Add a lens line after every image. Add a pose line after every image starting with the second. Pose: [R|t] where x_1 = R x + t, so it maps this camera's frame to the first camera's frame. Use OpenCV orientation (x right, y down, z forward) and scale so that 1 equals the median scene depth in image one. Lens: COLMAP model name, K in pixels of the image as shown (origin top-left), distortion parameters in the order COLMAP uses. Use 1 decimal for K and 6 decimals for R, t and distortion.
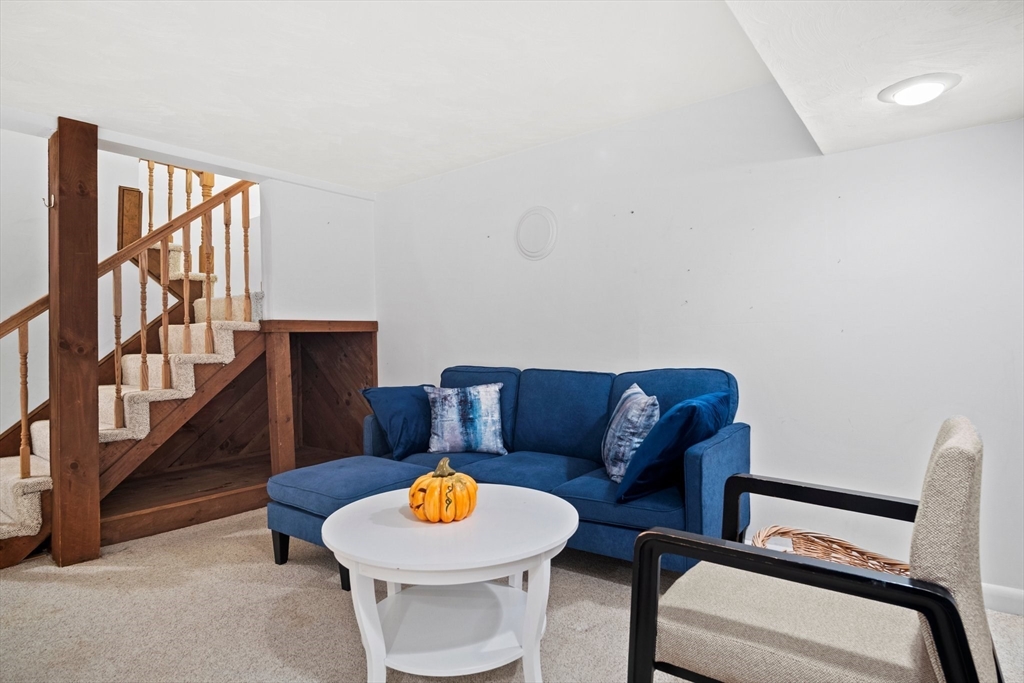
lens RADIAL K [[557.1, 0, 515.6], [0, 557.1, 332.4], [0, 0, 1]] dist [-0.027108, -0.000905]
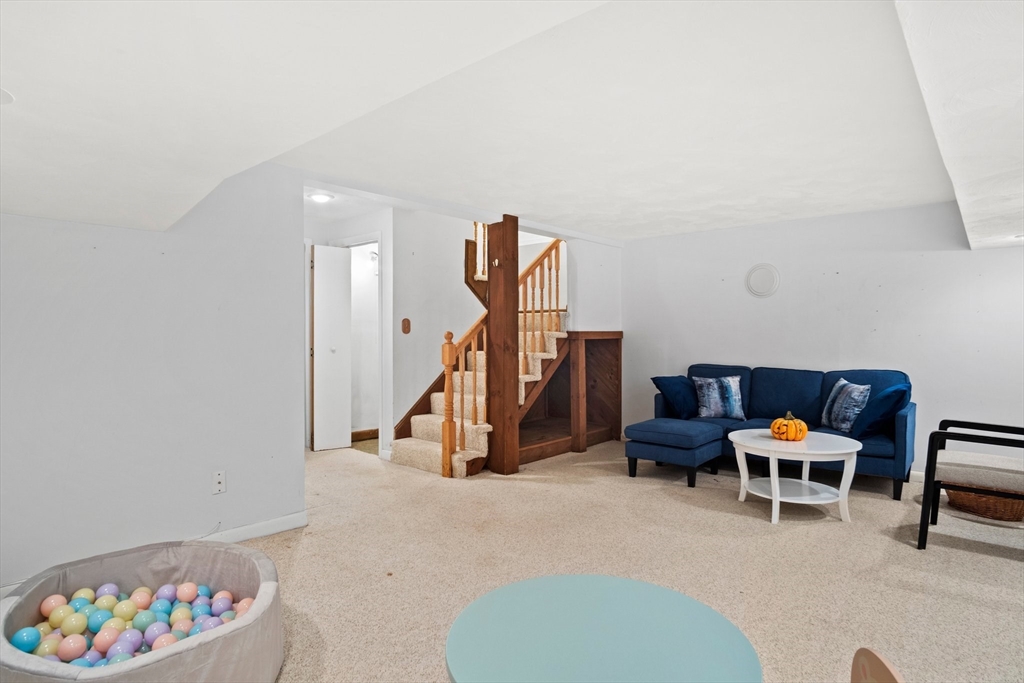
lens RADIAL K [[557.1, 0, 512.6], [0, 557.1, 339.2], [0, 0, 1]] dist [-0.027108, -0.000905]
pose [[0.997414, 0.022622, -0.068223, -0.590946], [-0.020997, 0.999481, 0.024436, -0.040035], [0.068741, -0.022941, 0.997371, -0.643898]]
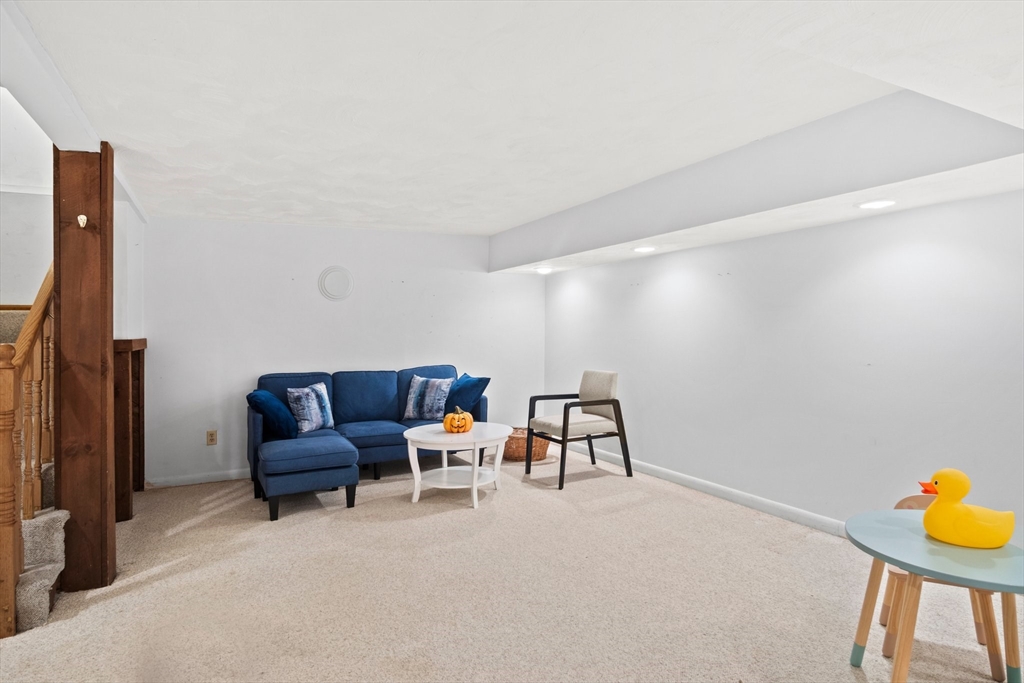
lens RADIAL K [[557.1, 0, 518.1], [0, 557.1, 340.6], [0, 0, 1]] dist [-0.027108, -0.000905]
pose [[0.421148, -0.002622, 0.906988, -1.214043], [-0.001199, 0.999993, 0.003448, -0.029000], [-0.906991, -0.002539, 0.421142, -0.110606]]
